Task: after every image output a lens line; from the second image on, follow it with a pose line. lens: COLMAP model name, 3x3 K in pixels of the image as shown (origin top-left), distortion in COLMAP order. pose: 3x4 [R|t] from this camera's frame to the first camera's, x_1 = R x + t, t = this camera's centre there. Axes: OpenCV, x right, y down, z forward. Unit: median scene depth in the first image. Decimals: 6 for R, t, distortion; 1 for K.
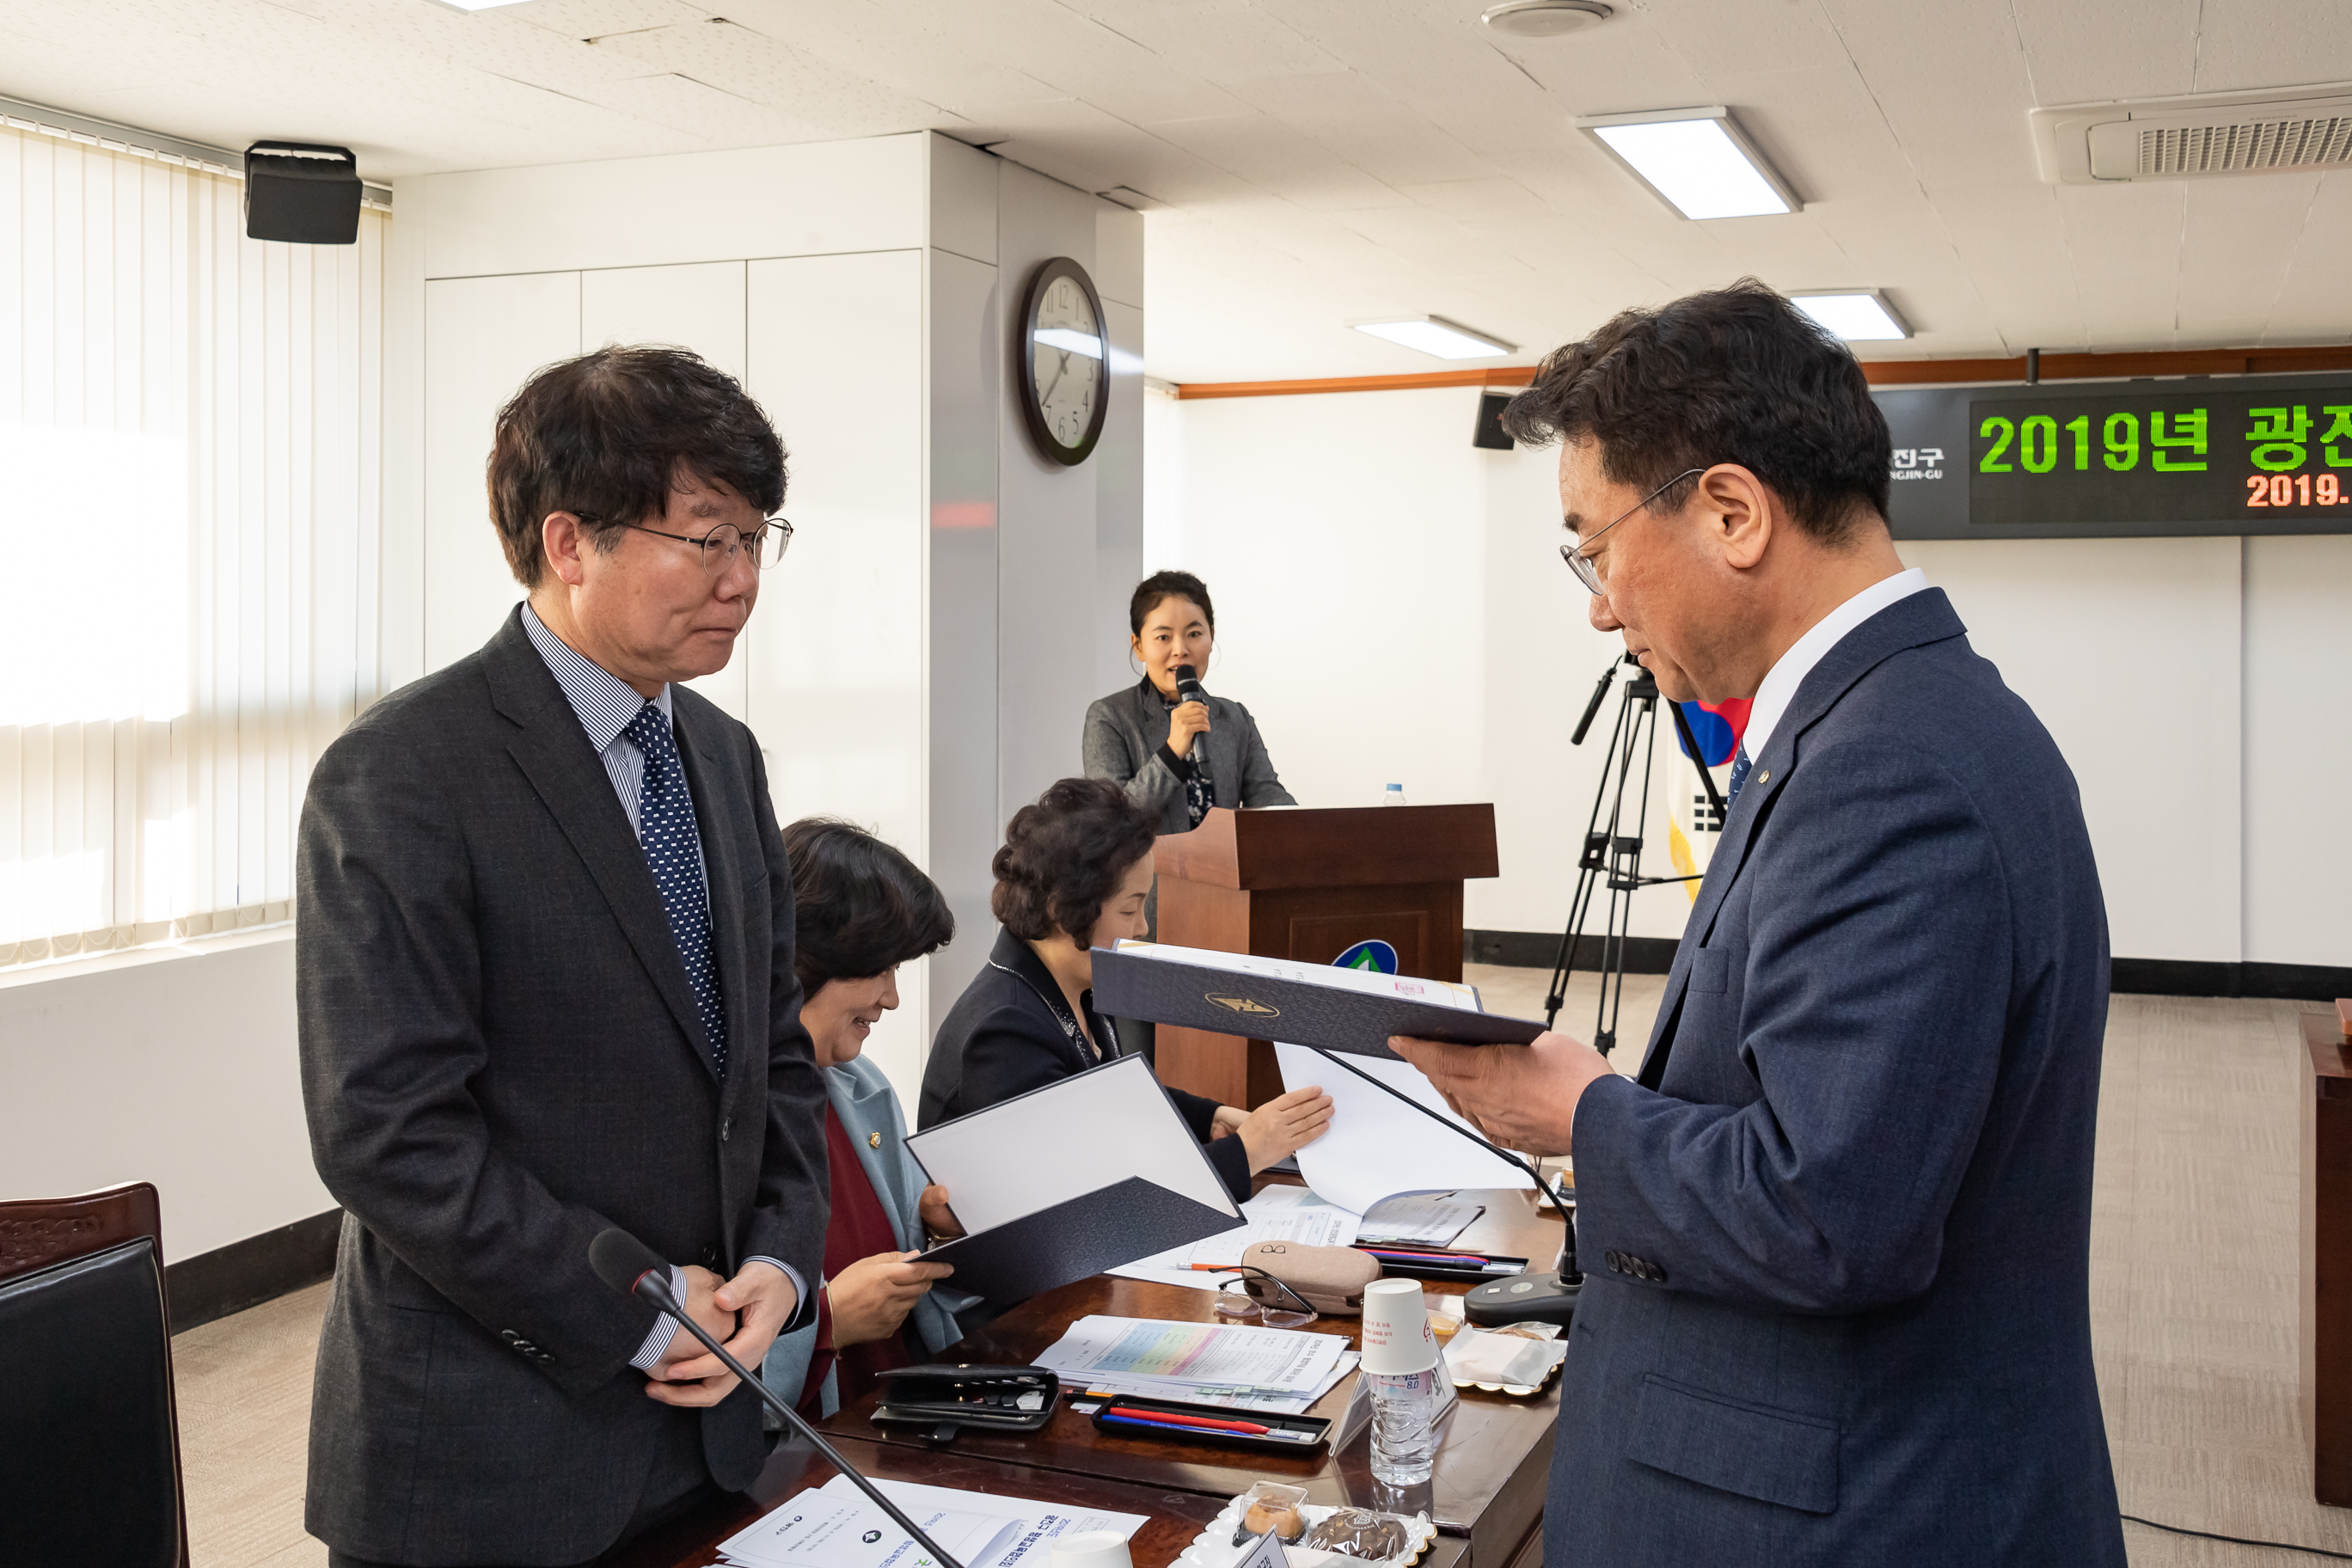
lens RADIAL K [[2517.7, 0, 1033.7], [0, 2517.7, 606.9], [0, 0, 1]] dist [-0.005530, -0.011676]
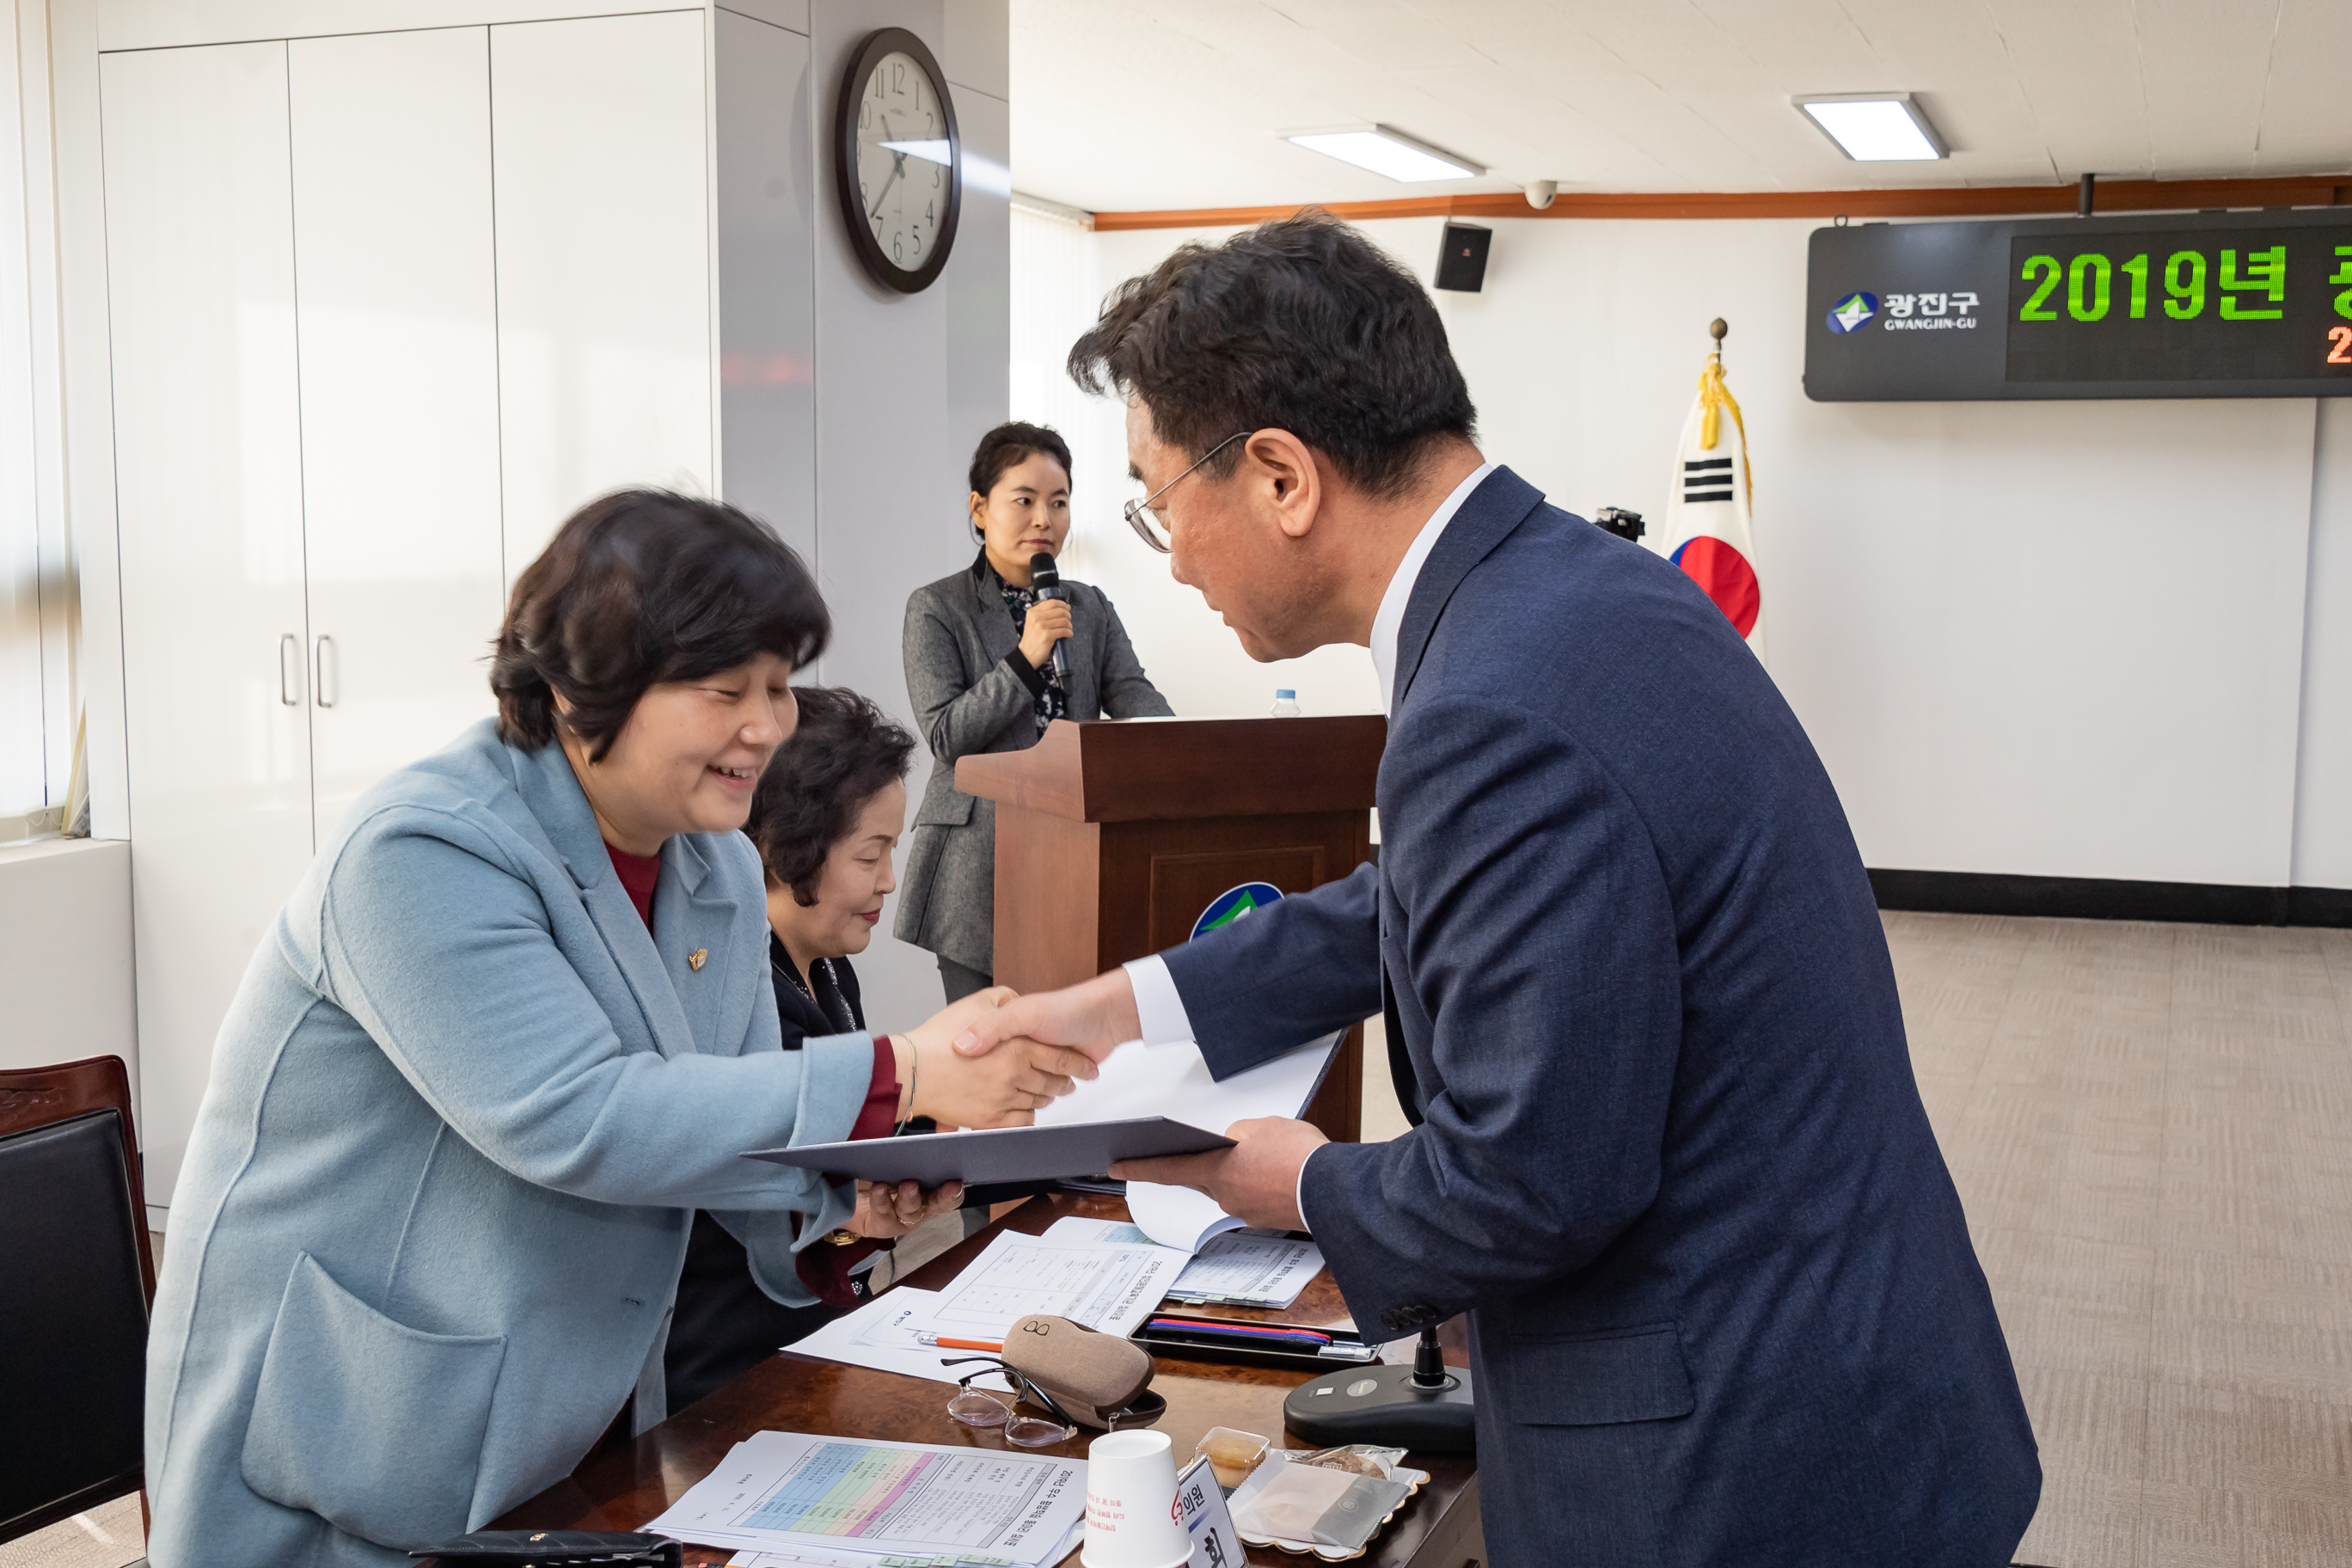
lens RADIAL K [[2610.0, 0, 1103.0], [0, 2610.0, 779.7], [0, 0, 1]] dist [-0.009291, -0.007031]
pose [[0.999631, 0.001451, 0.027127, 0.054146], [-0.004494, 0.993647, 0.112450, 0.004523], [-0.026792, -0.112531, 0.993287, 0.146730]]
